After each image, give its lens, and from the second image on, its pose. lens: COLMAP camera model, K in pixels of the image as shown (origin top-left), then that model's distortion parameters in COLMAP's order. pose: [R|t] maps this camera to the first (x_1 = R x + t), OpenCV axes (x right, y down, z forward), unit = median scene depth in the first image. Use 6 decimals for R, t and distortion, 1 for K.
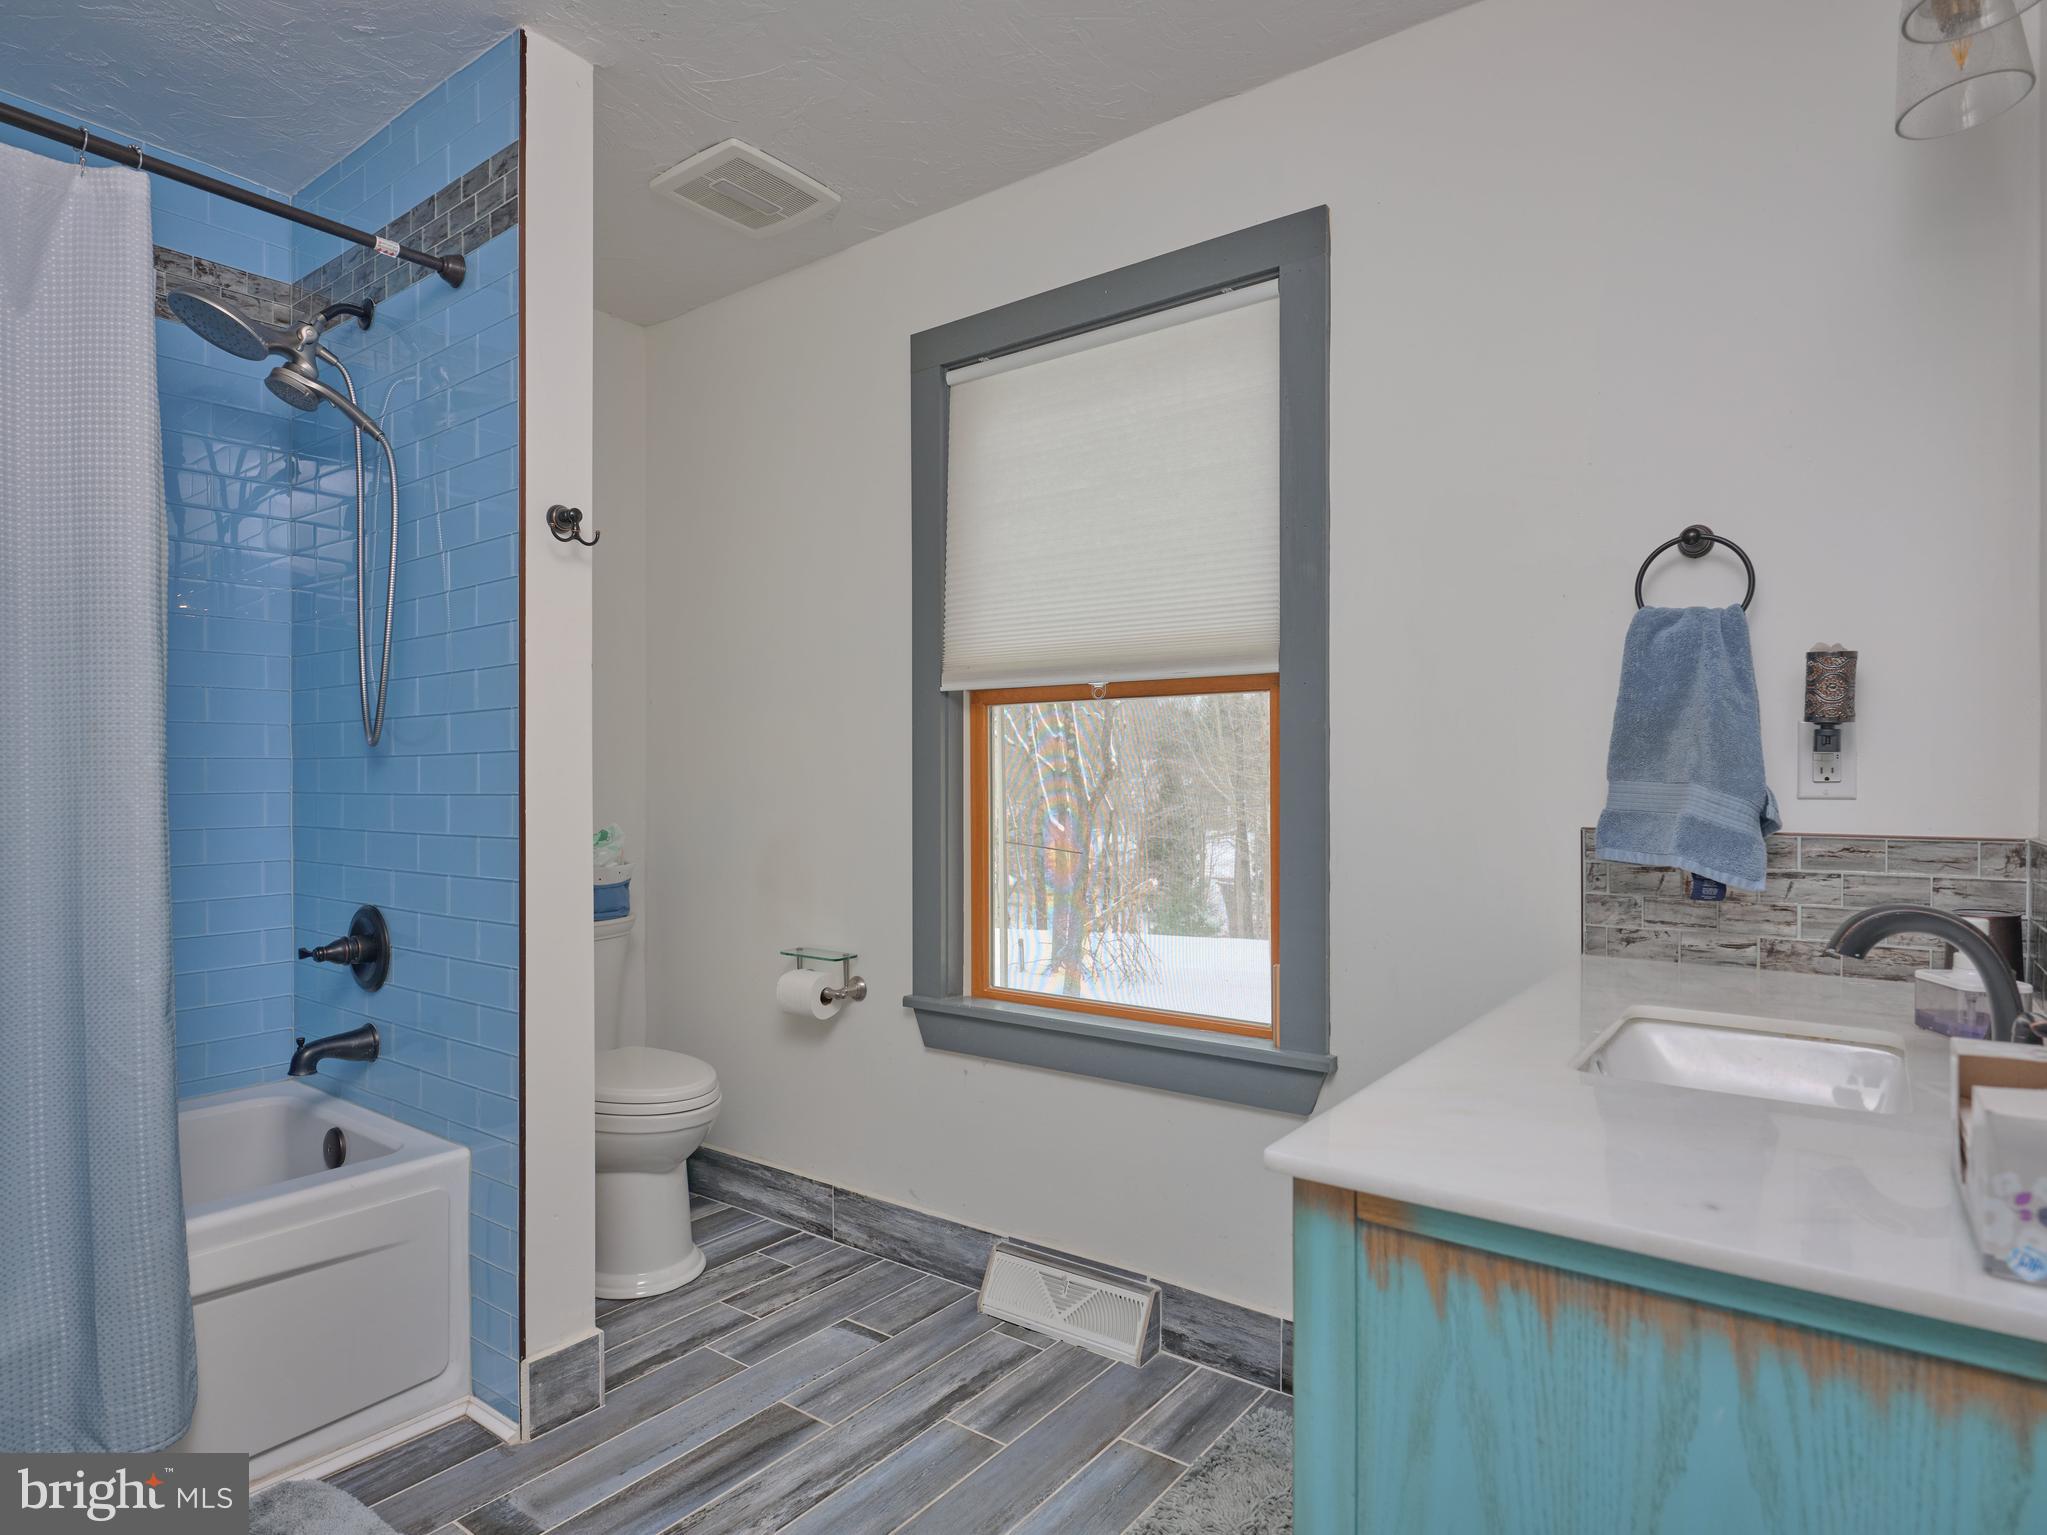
lens RADIAL K [[1098.1, 0, 1023.5], [0, 1098.1, 767.5], [0, 0, 1]] dist [0.000624, -0.013411]
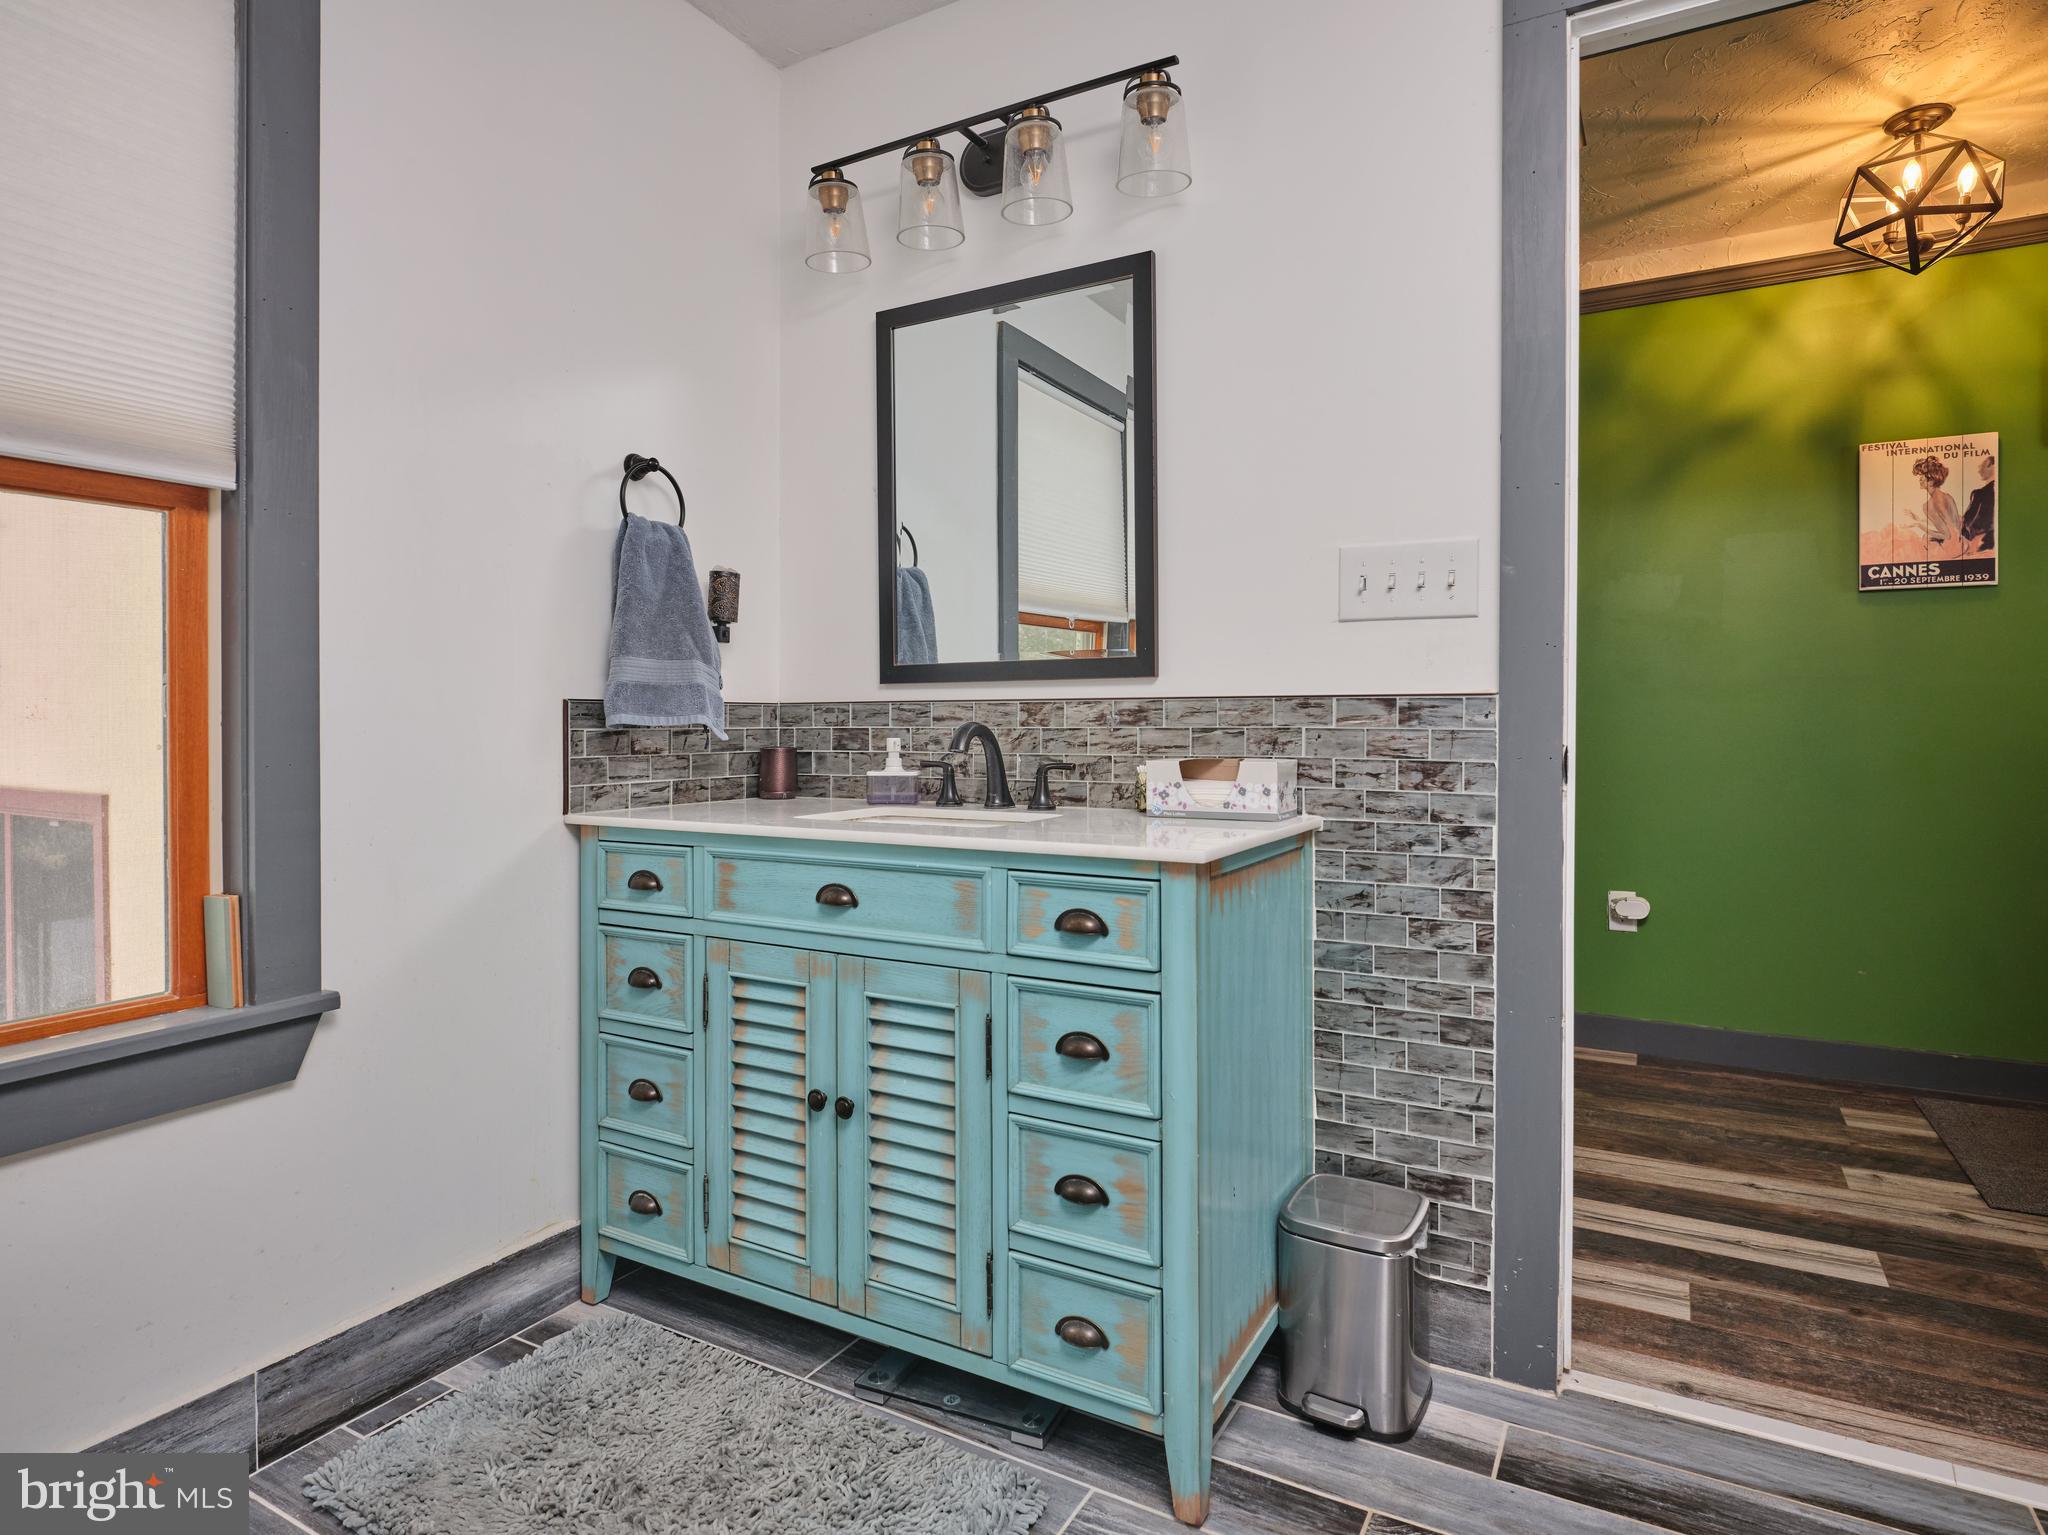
lens RADIAL K [[1134.9, 0, 1024.2], [0, 1134.9, 718.7], [0, 0, 1]] dist [0.000376, -0.000062]
pose [[-0.116257, -0.003990, 0.993211, -0.717765], [-0.006119, 0.999976, 0.003301, 0.071282], [-0.993200, -0.005693, -0.116279, 0.713265]]
